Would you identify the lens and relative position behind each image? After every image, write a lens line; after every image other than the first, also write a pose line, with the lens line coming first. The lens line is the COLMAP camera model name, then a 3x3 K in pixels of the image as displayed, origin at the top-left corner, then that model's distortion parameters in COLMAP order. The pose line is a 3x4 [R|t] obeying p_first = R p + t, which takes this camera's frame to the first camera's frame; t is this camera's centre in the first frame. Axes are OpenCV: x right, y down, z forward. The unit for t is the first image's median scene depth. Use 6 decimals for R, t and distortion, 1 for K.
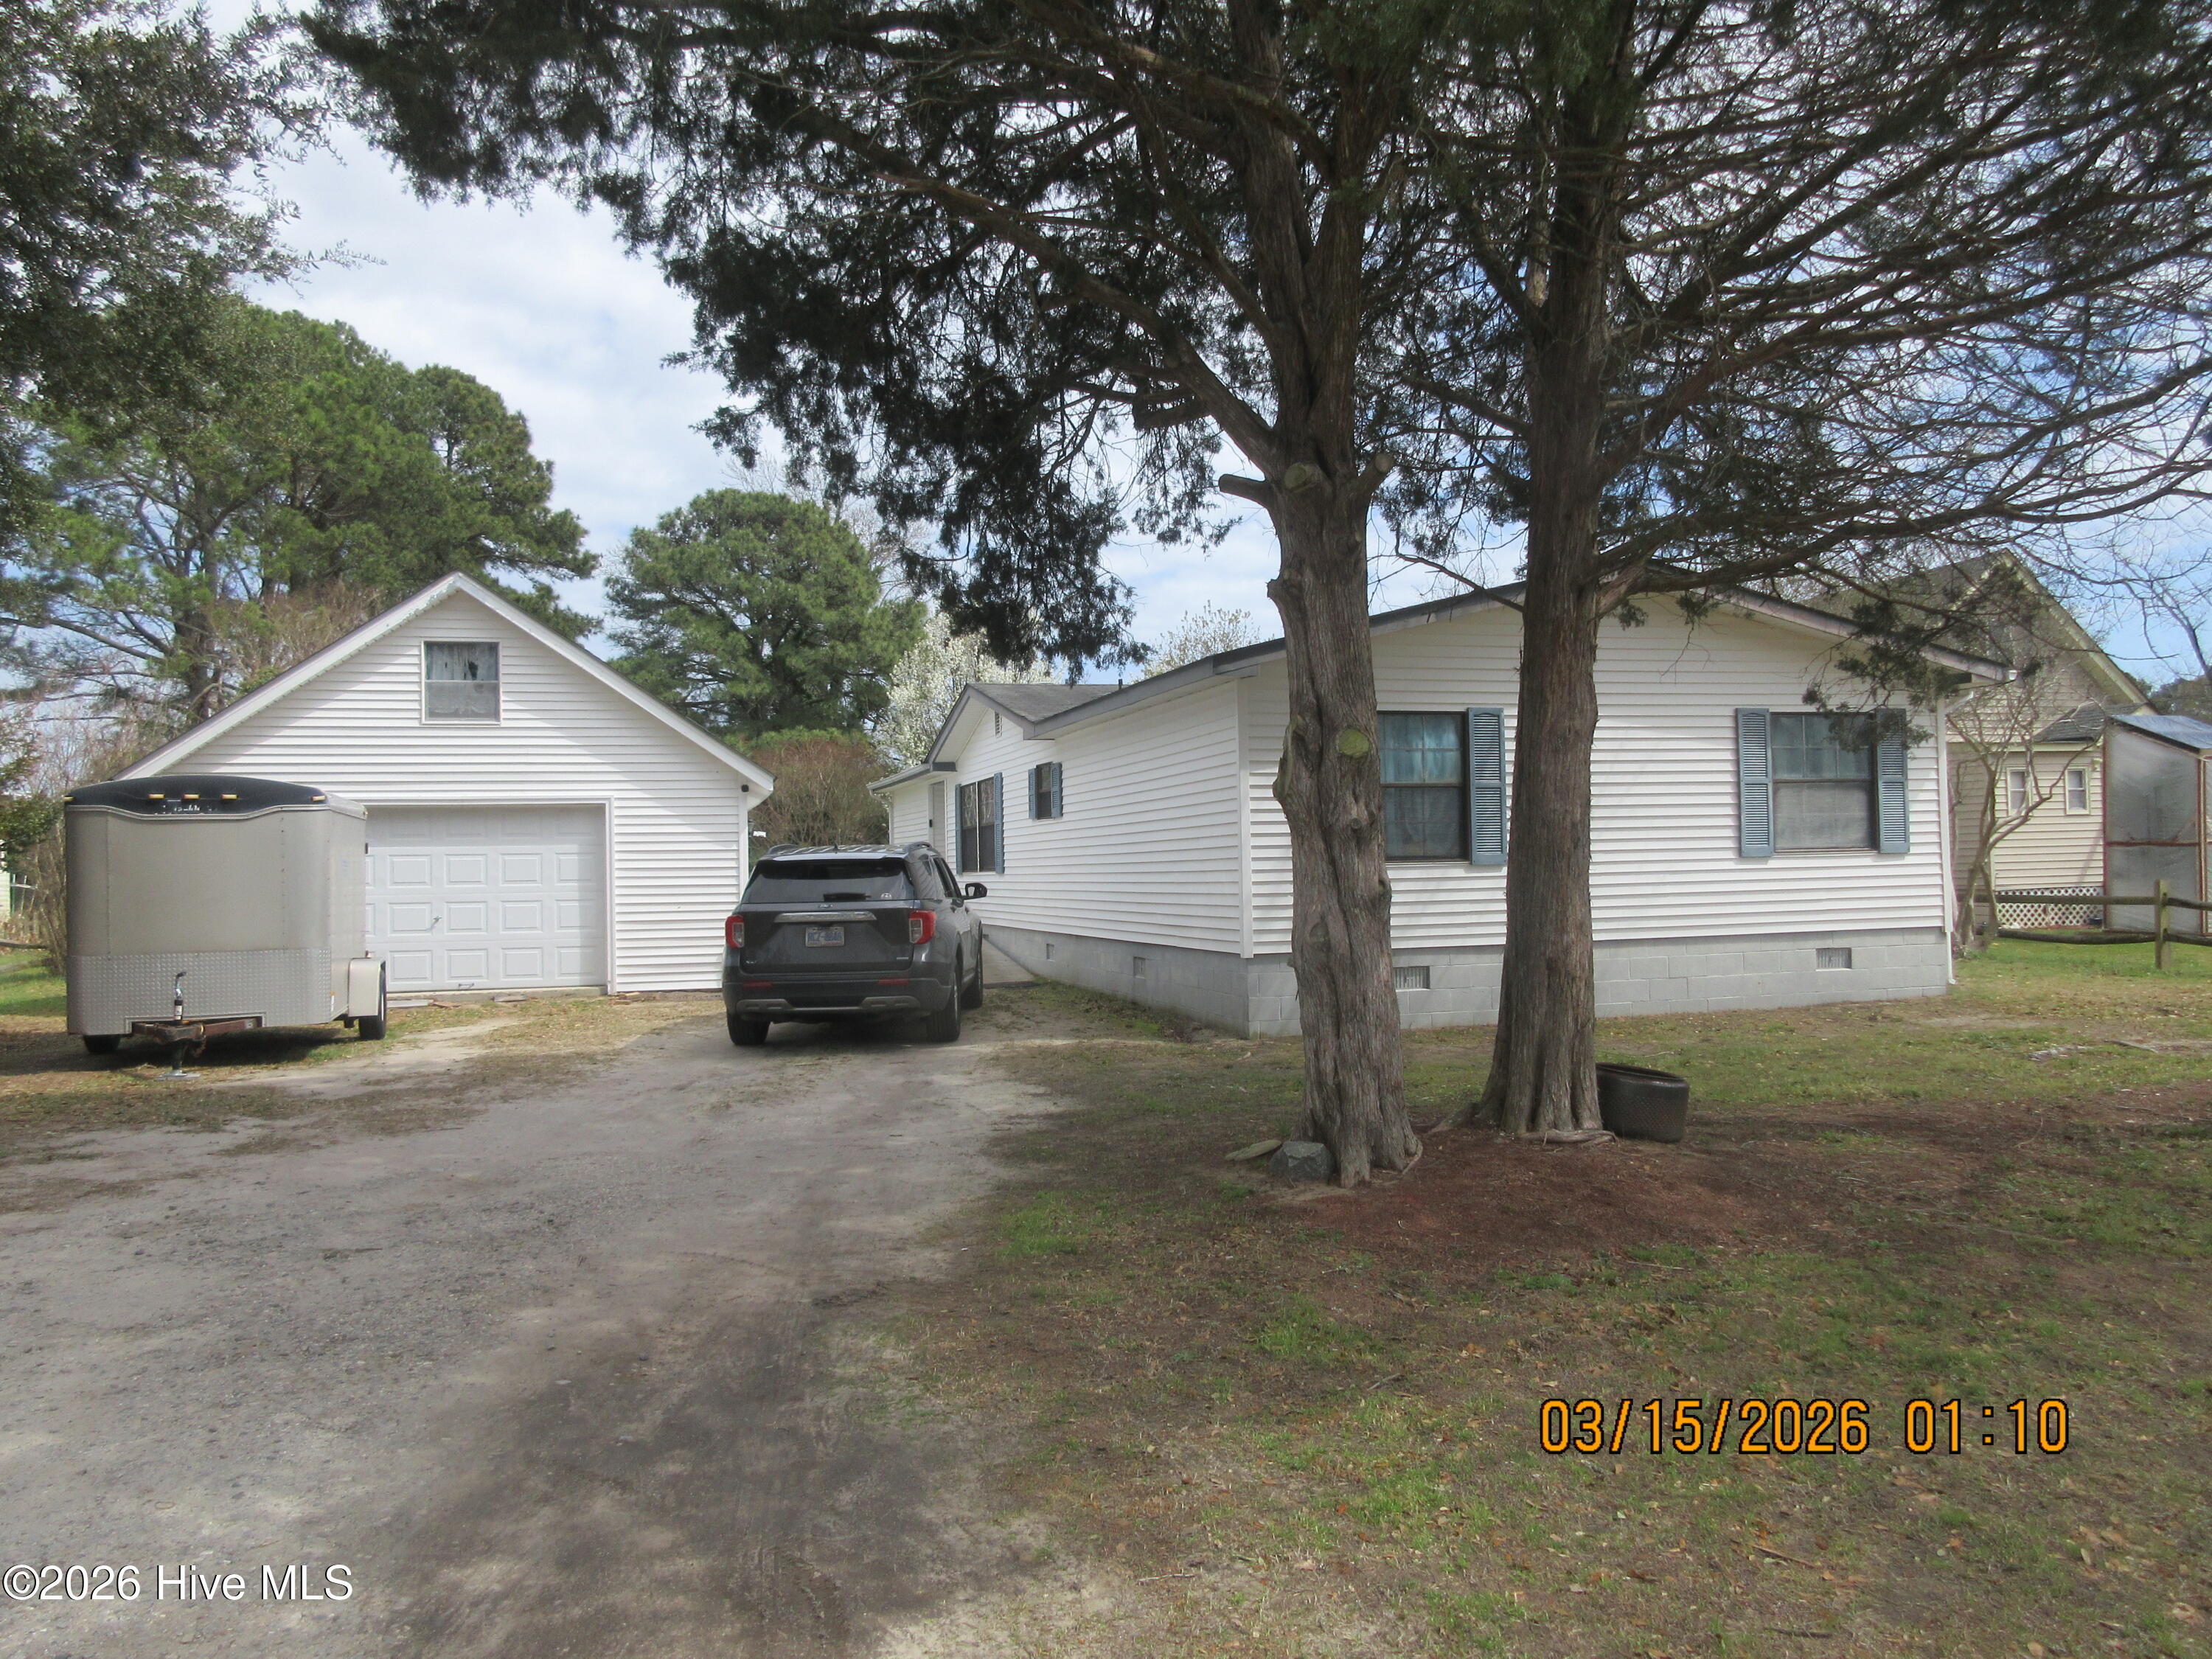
lens RADIAL K [[1665.8, 0, 1106.0], [0, 1665.8, 829.5], [0, 0, 1]] dist [0.012045, 0.004873]
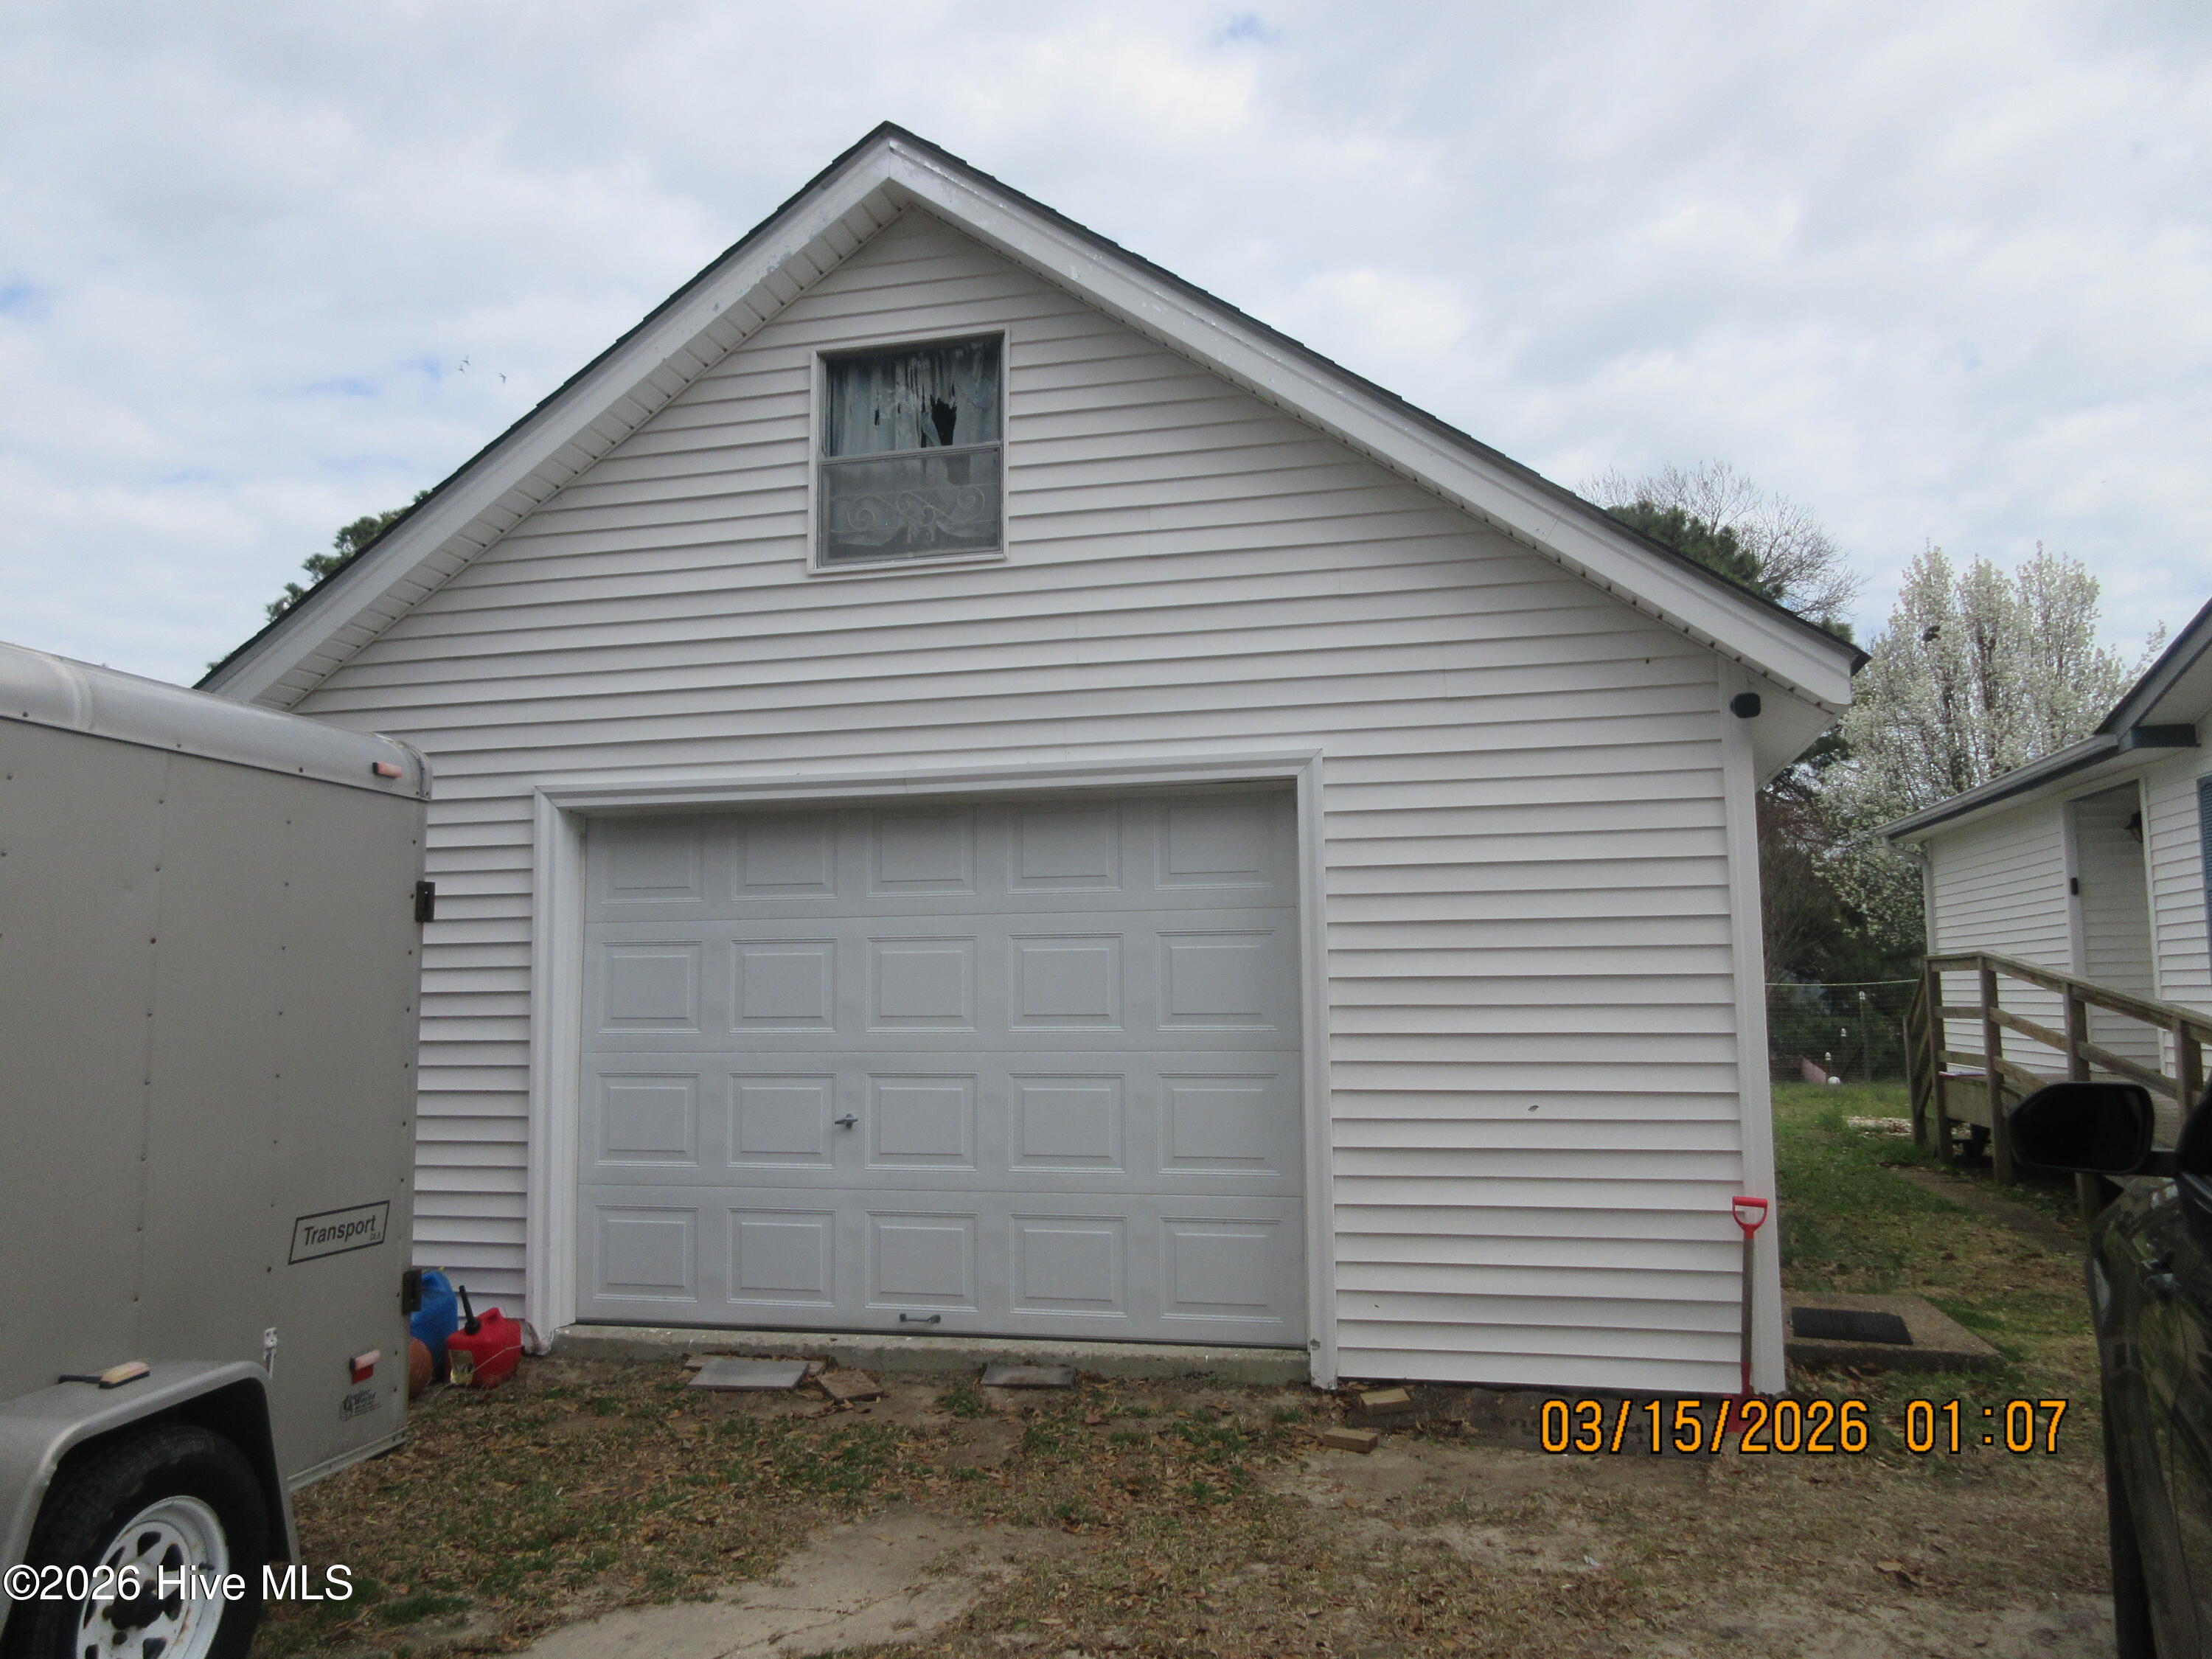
lens RADIAL K [[1665.8, 0, 1106.0], [0, 1665.8, 829.5], [0, 0, 1]] dist [0.012045, 0.004873]
pose [[0.882024, -0.042783, -0.469259, -0.183919], [0.007932, 0.997077, -0.075995, 0.019274], [0.471139, 0.063307, 0.879784, 0.706874]]
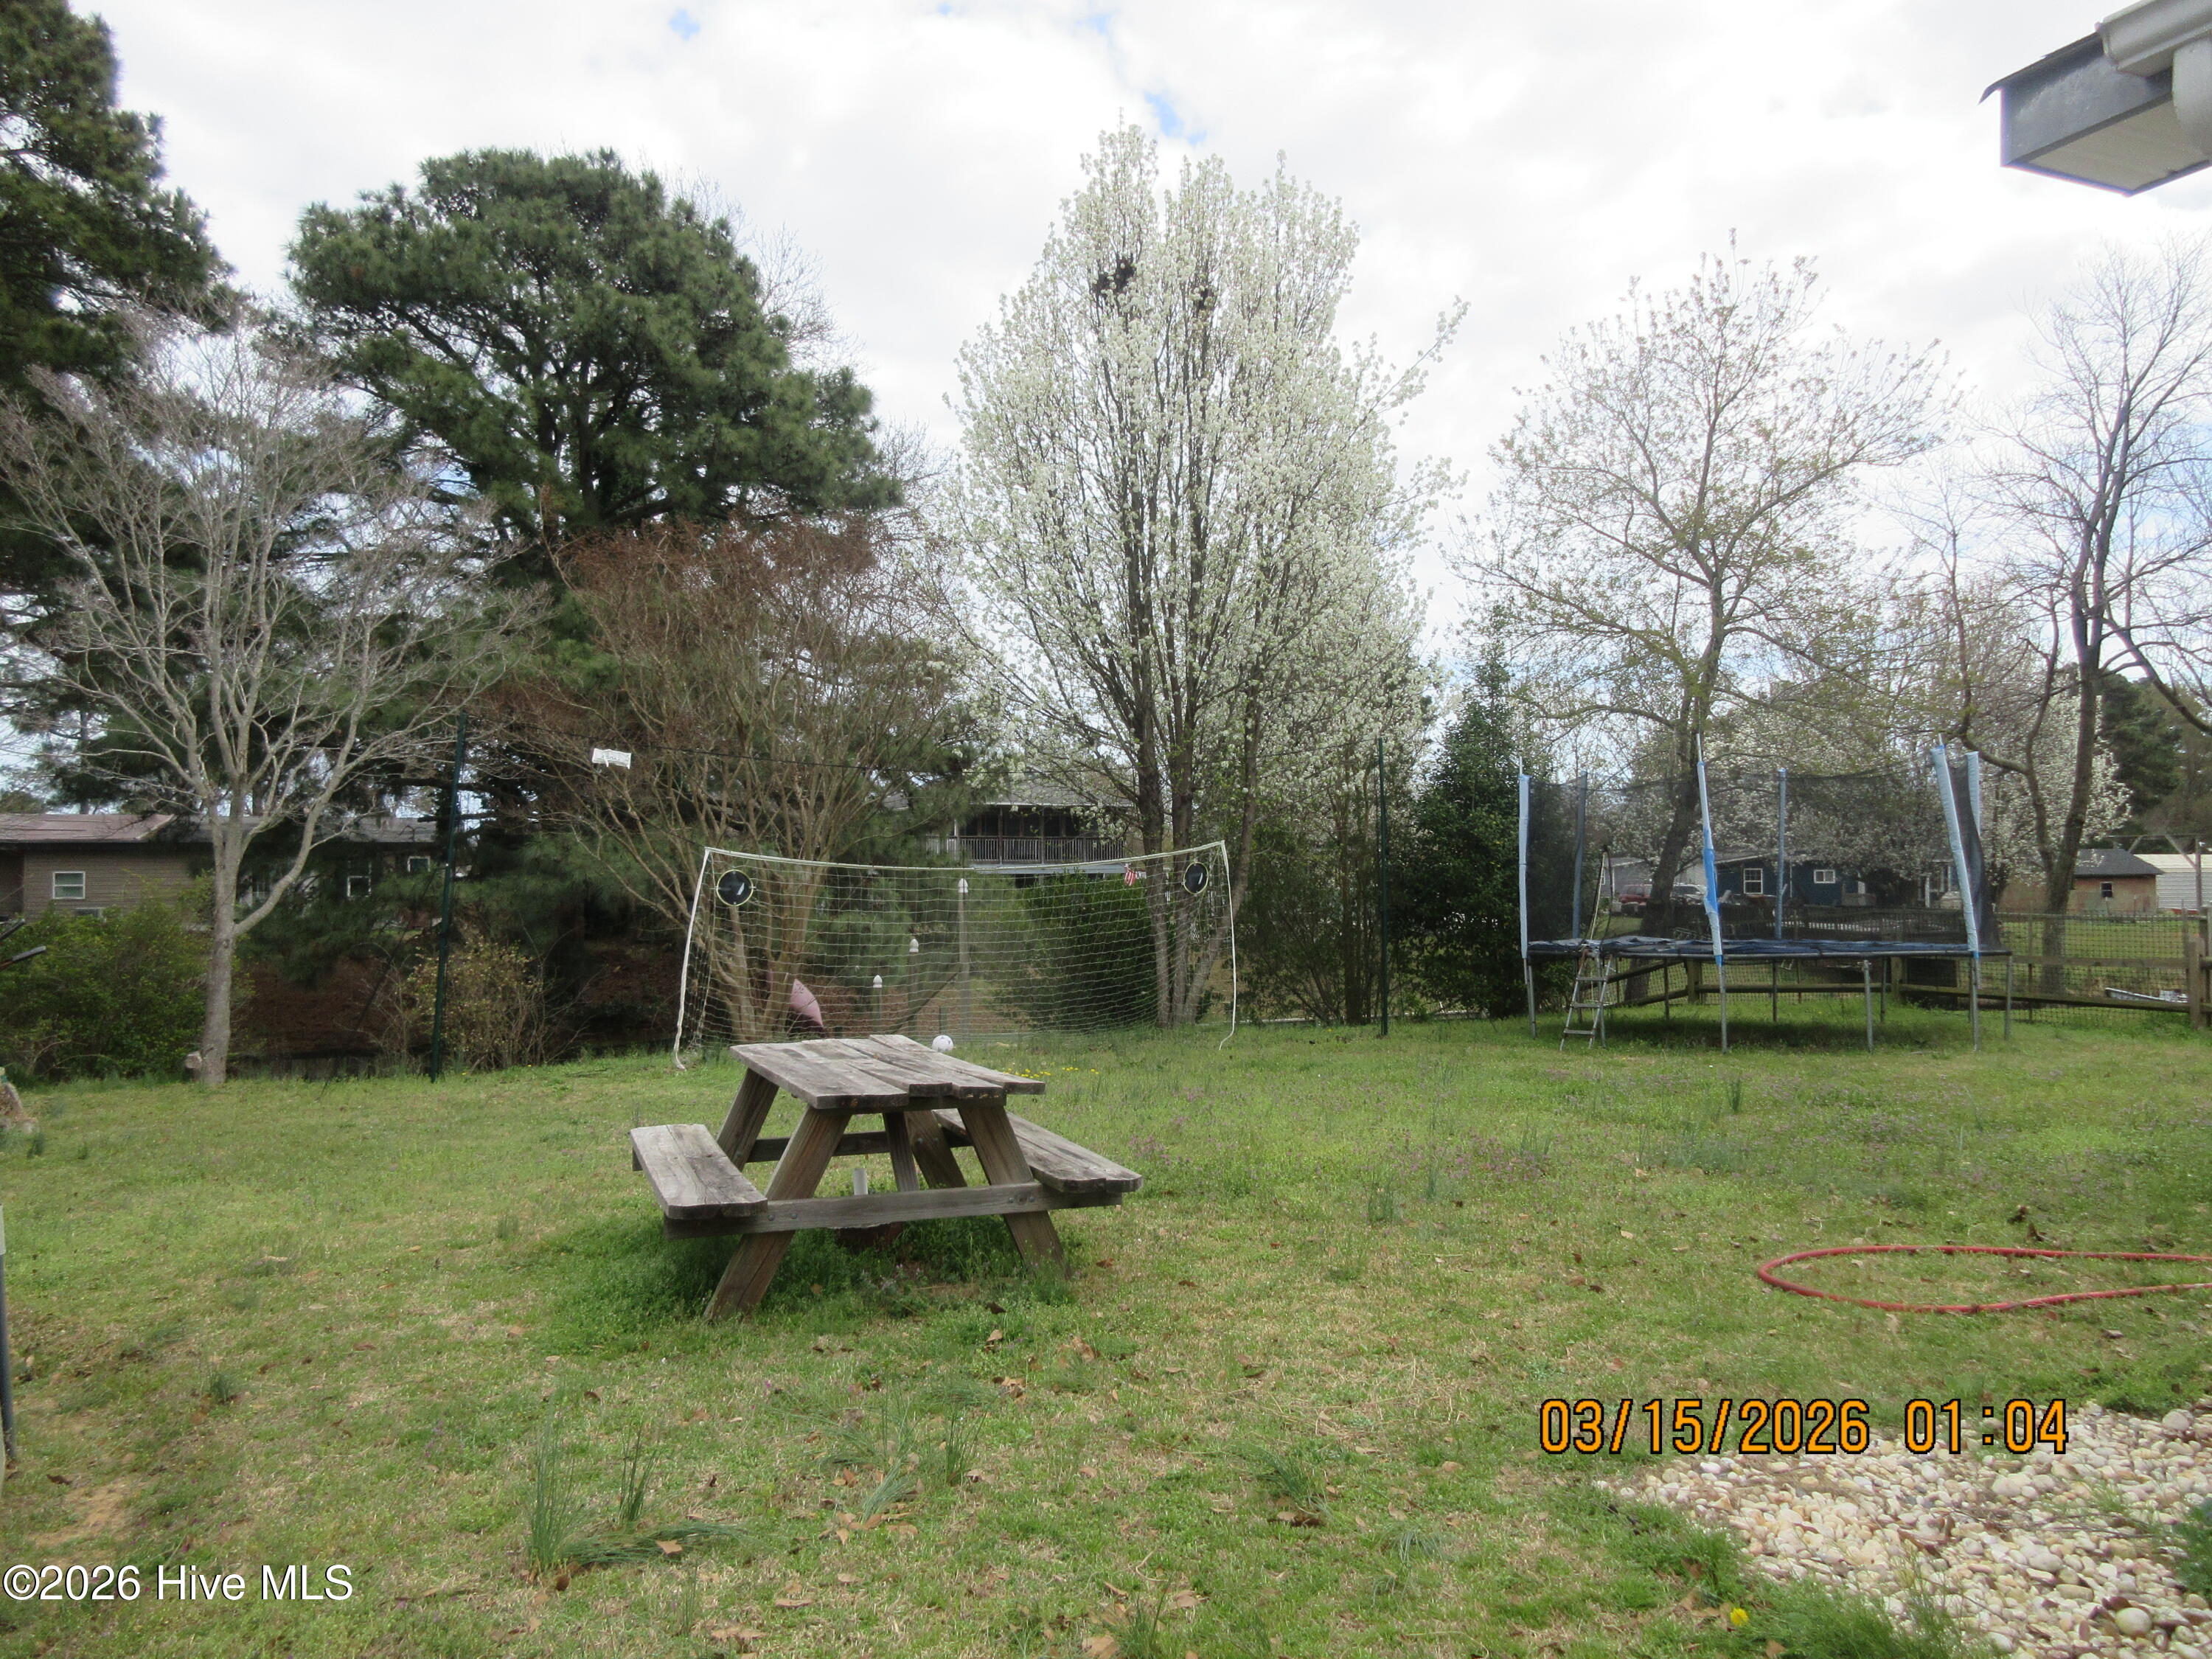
lens RADIAL K [[1665.8, 0, 1106.0], [0, 1665.8, 829.5], [0, 0, 1]] dist [0.012045, 0.004873]
pose [[0.987304, 0.036640, 0.154557, -0.262101], [-0.035016, 0.999299, -0.013218, 0.029451], [-0.154933, 0.007638, 0.987895, 1.059695]]
